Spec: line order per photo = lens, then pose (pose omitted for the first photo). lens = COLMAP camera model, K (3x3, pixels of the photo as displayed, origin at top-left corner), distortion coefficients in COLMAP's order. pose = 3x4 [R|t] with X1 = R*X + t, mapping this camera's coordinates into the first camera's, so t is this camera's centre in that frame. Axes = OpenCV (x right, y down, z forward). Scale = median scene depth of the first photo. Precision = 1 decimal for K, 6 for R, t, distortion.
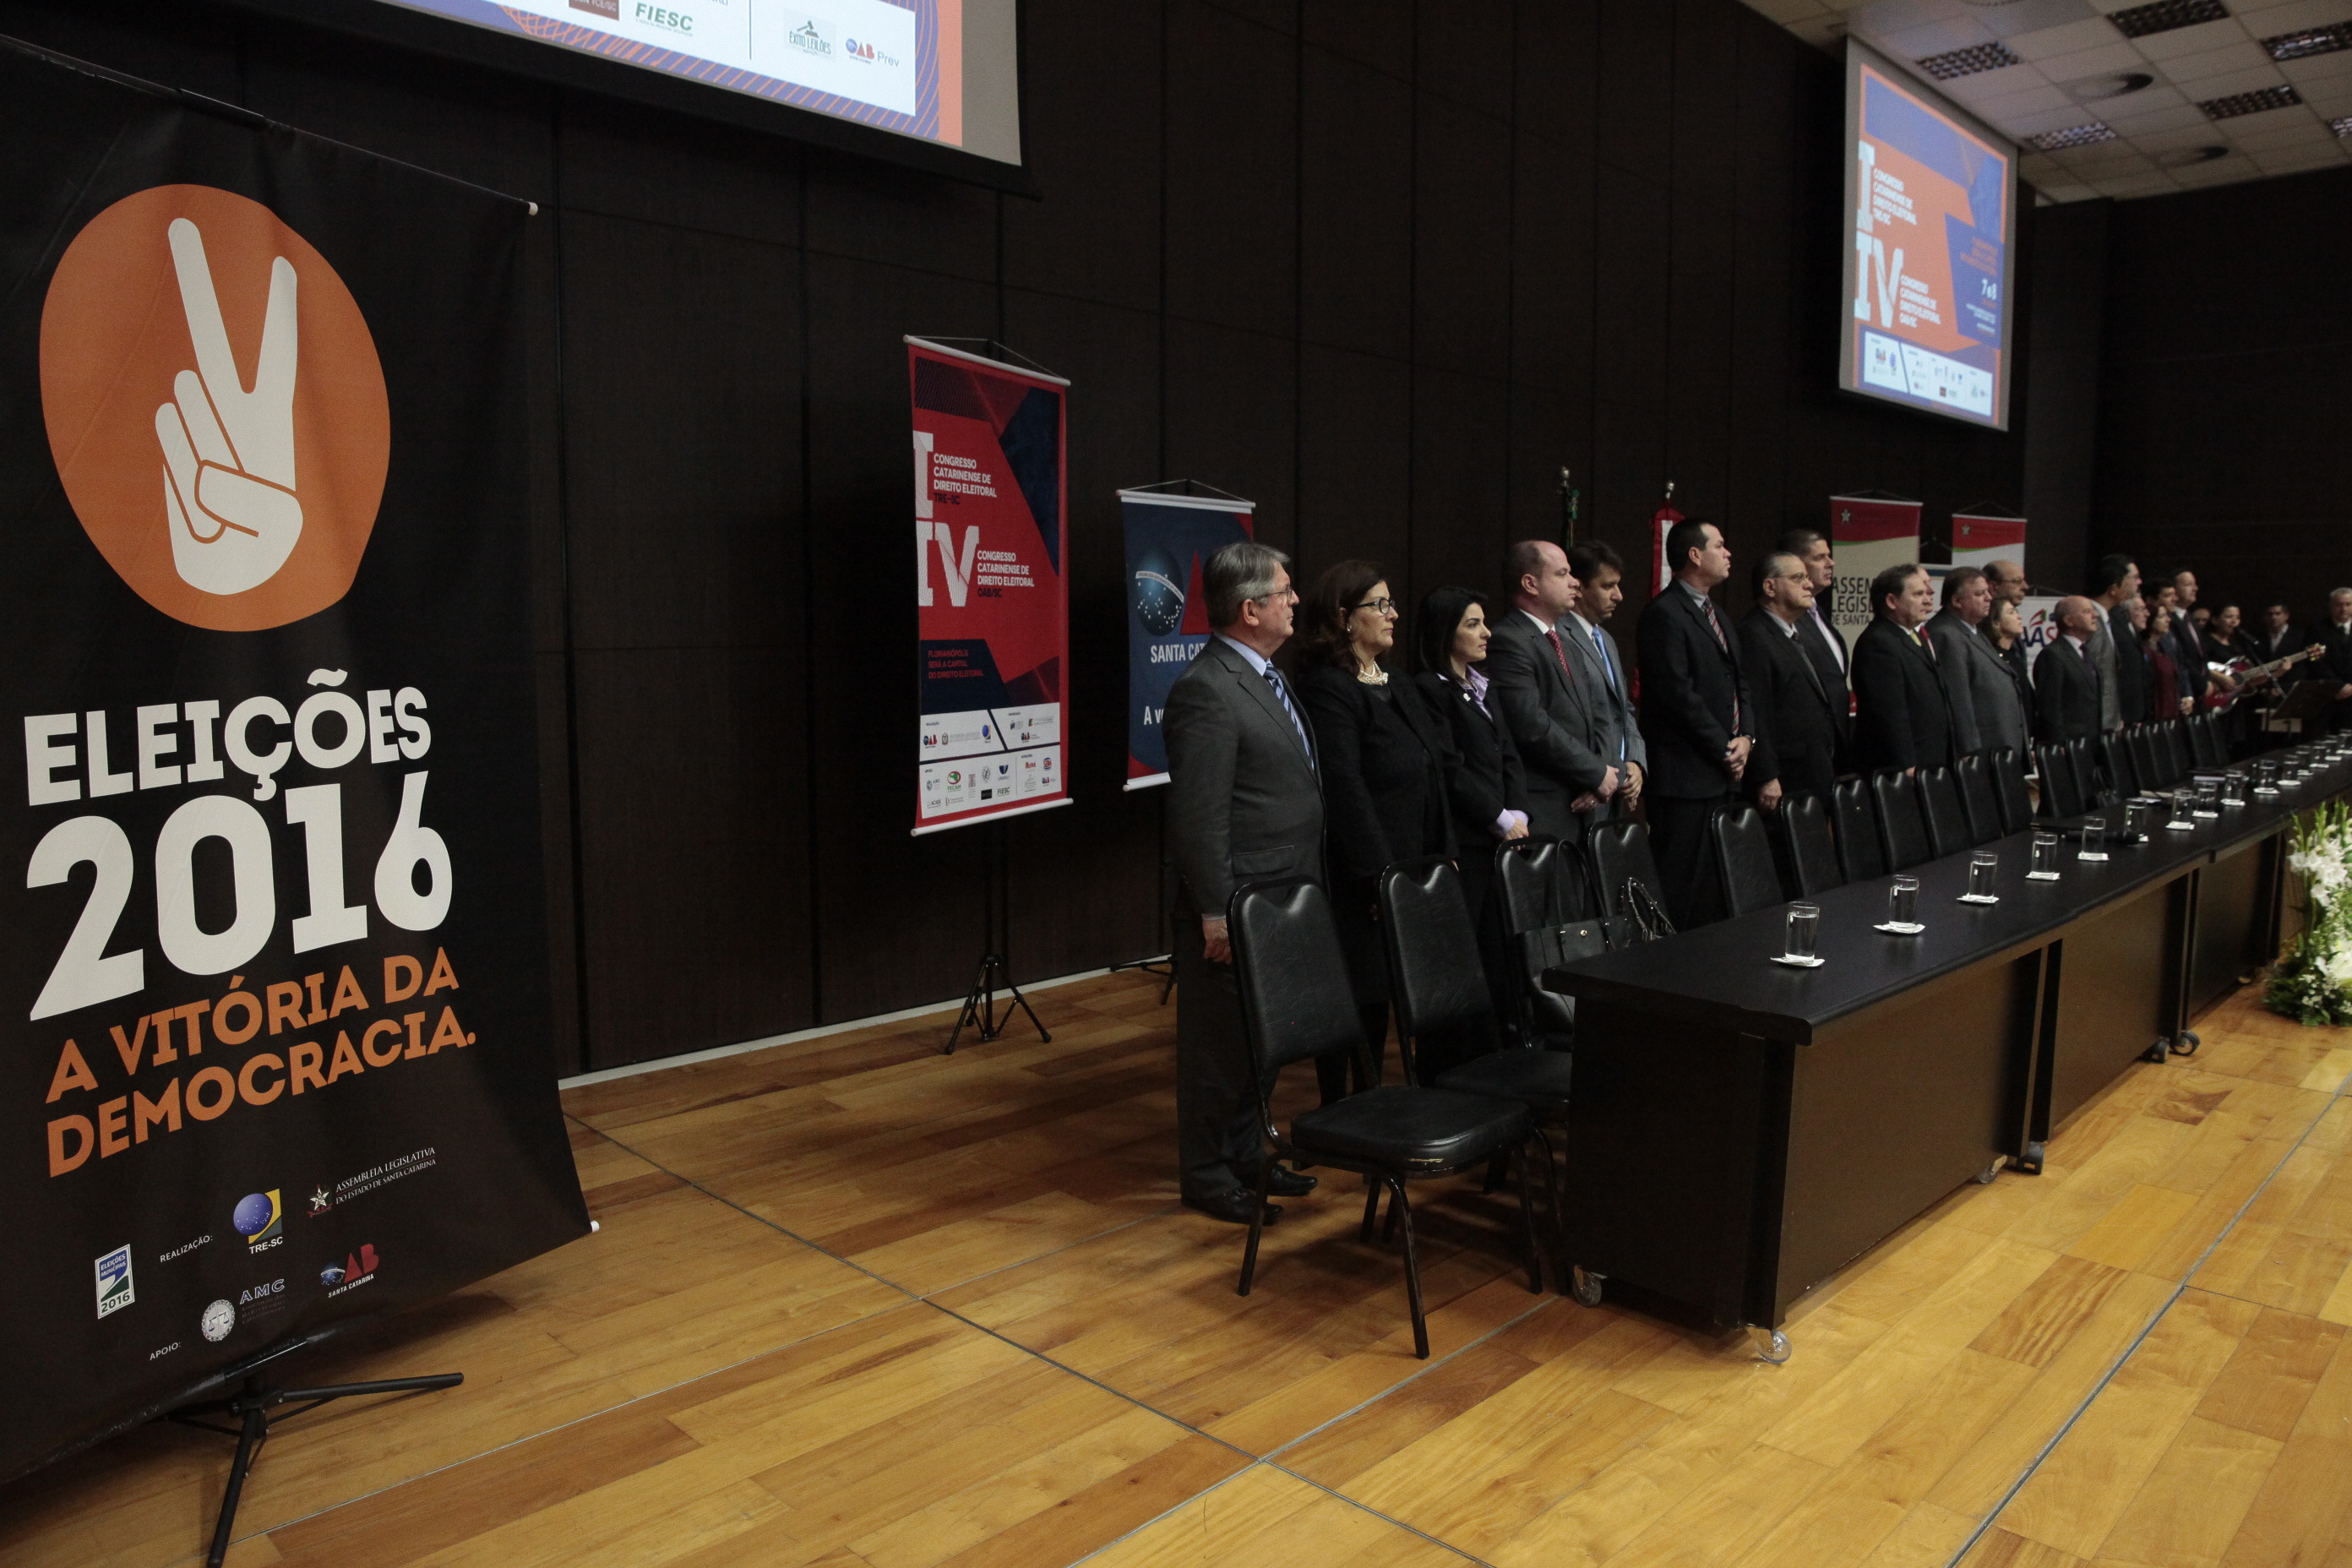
lens RADIAL K [[1608.5, 0, 1180.5], [0, 1608.5, 783.2], [0, 0, 1]] dist [-0.099038, 0.073058]
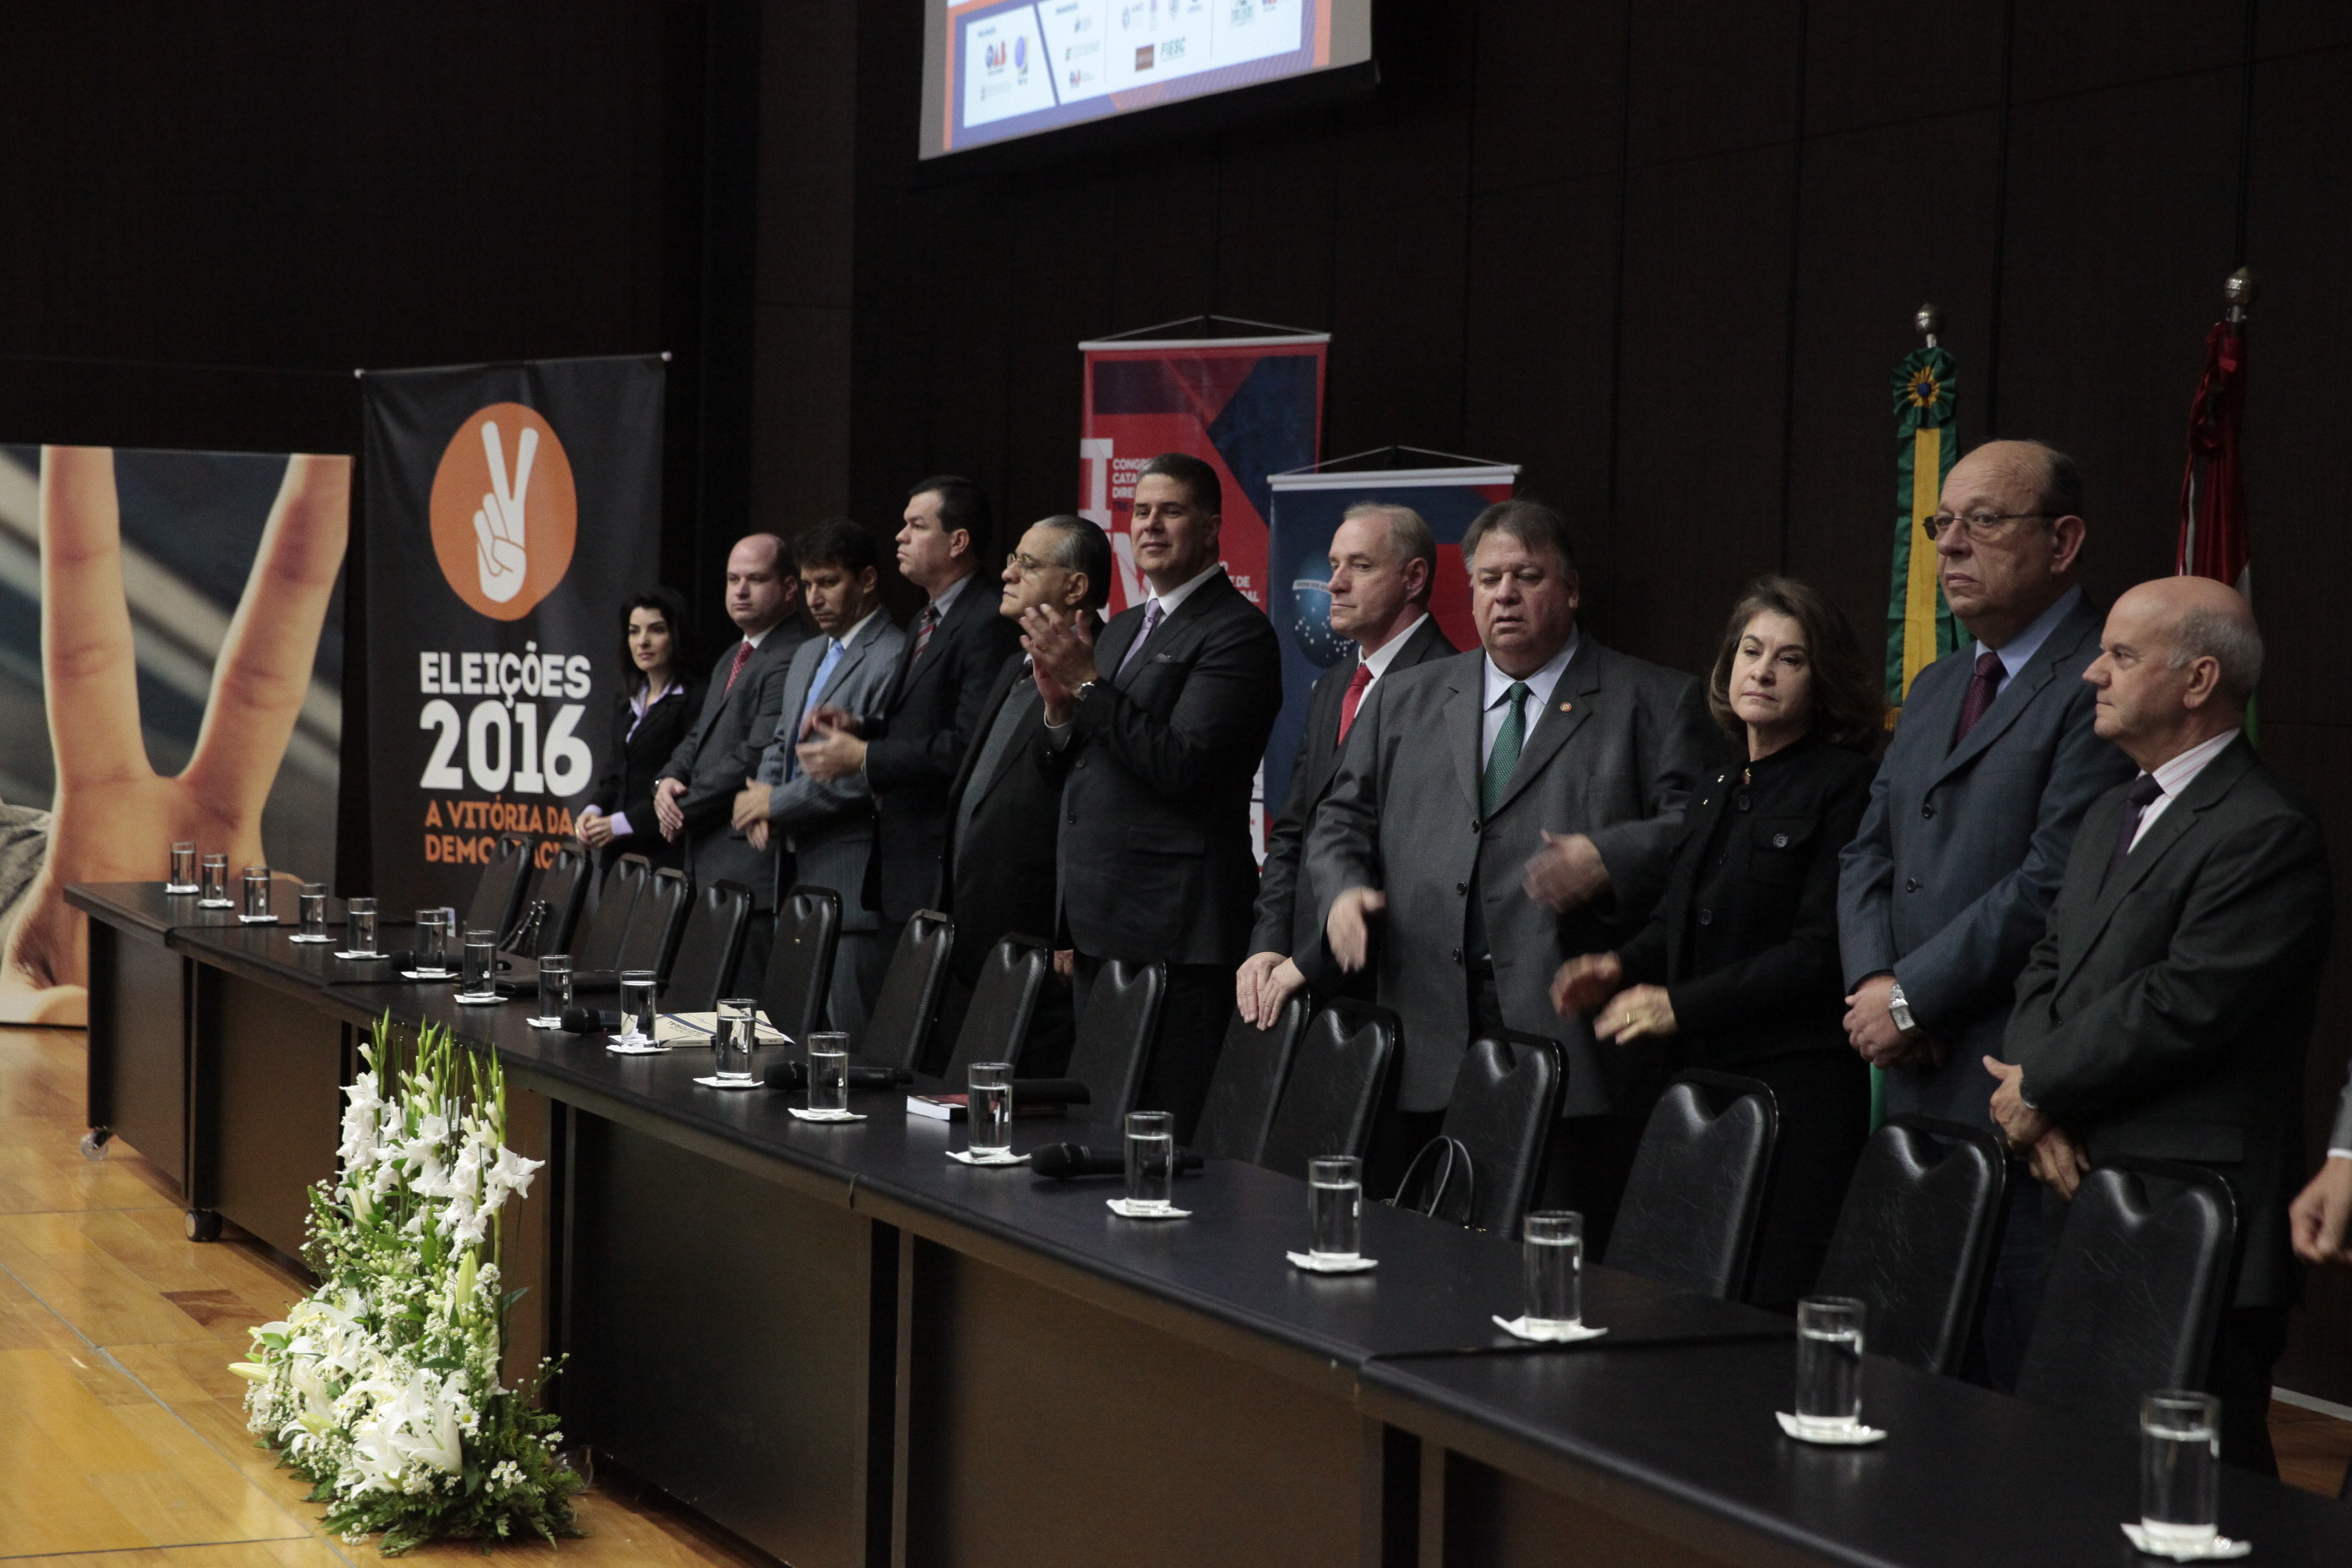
lens RADIAL K [[4796.2, 0, 1176.5], [0, 4796.2, 783.5], [0, 0, 1]] dist [-0.028230, 0.000000]
pose [[-0.371032, 0.021066, -0.928381, 5.089988], [-0.124022, 0.989662, 0.072023, -0.469130], [0.920301, 0.141863, -0.364584, 4.342289]]
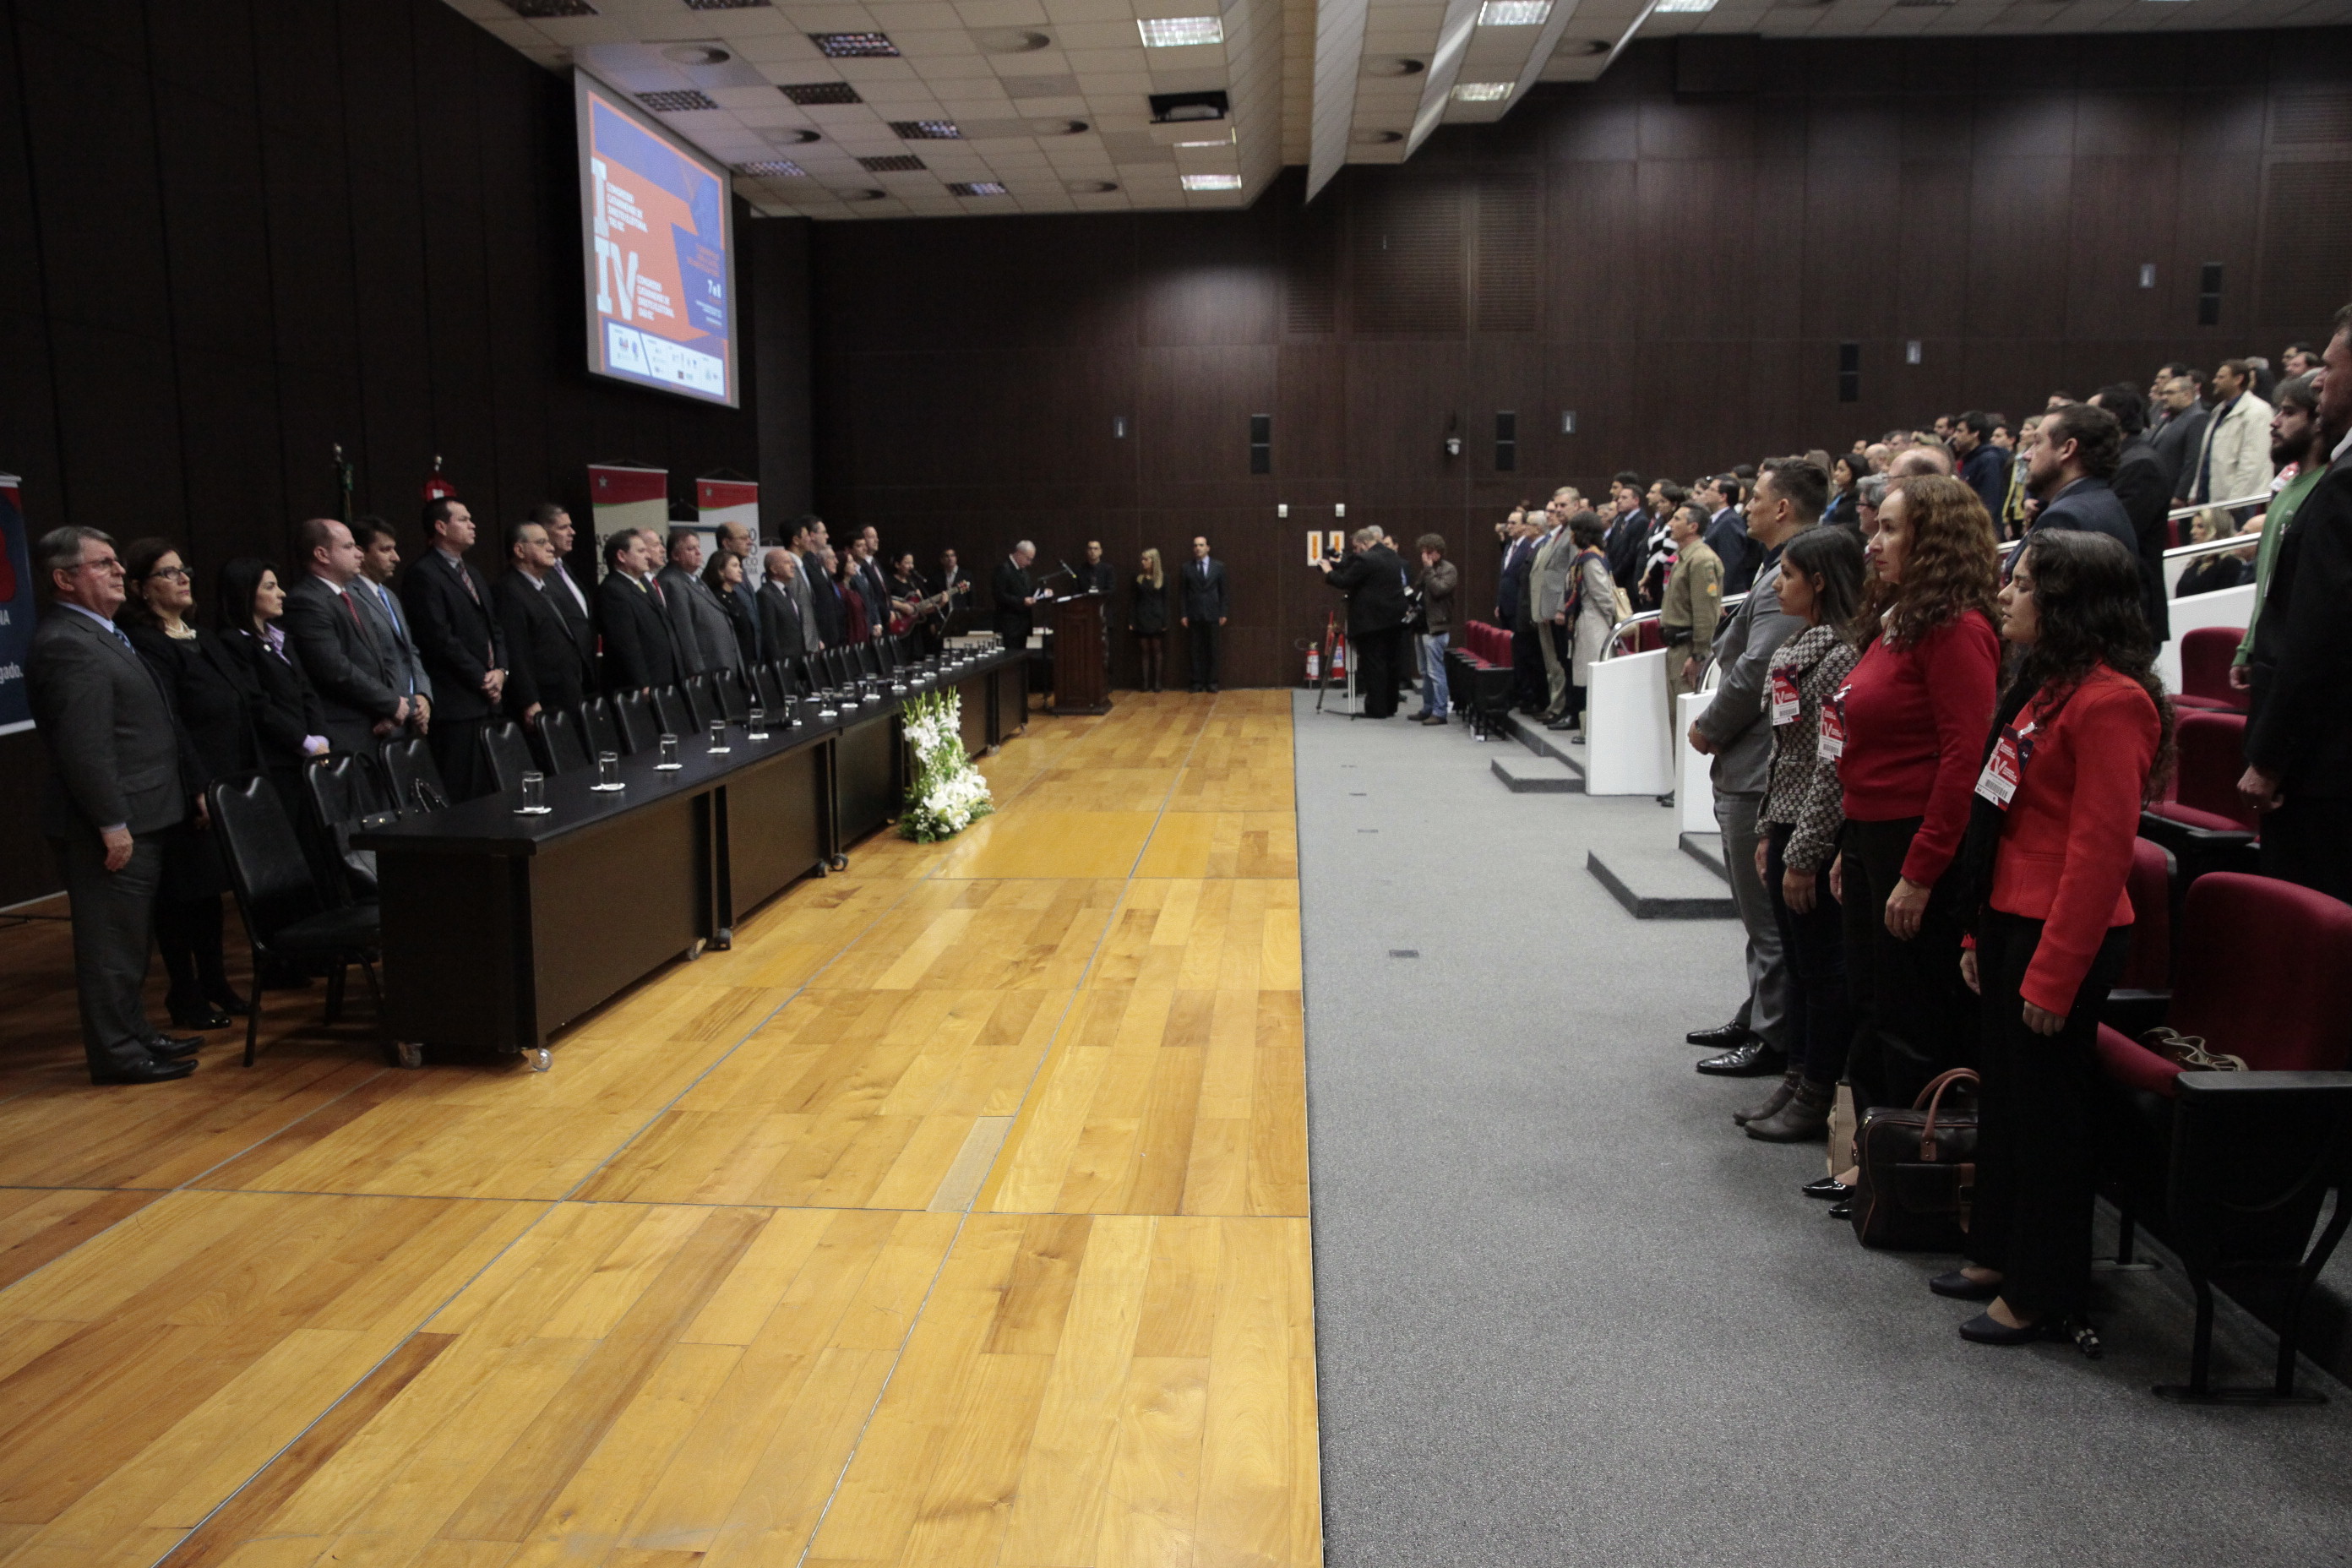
lens RADIAL K [[1608.5, 0, 1171.3], [0, 1608.5, 777.9], [0, 0, 1]] dist [-0.099038, 0.073058]
pose [[0.758978, -0.096407, 0.643940, -0.044792], [0.077697, 0.995321, 0.057437, 0.017315], [-0.646464, 0.006439, 0.762917, -0.211299]]
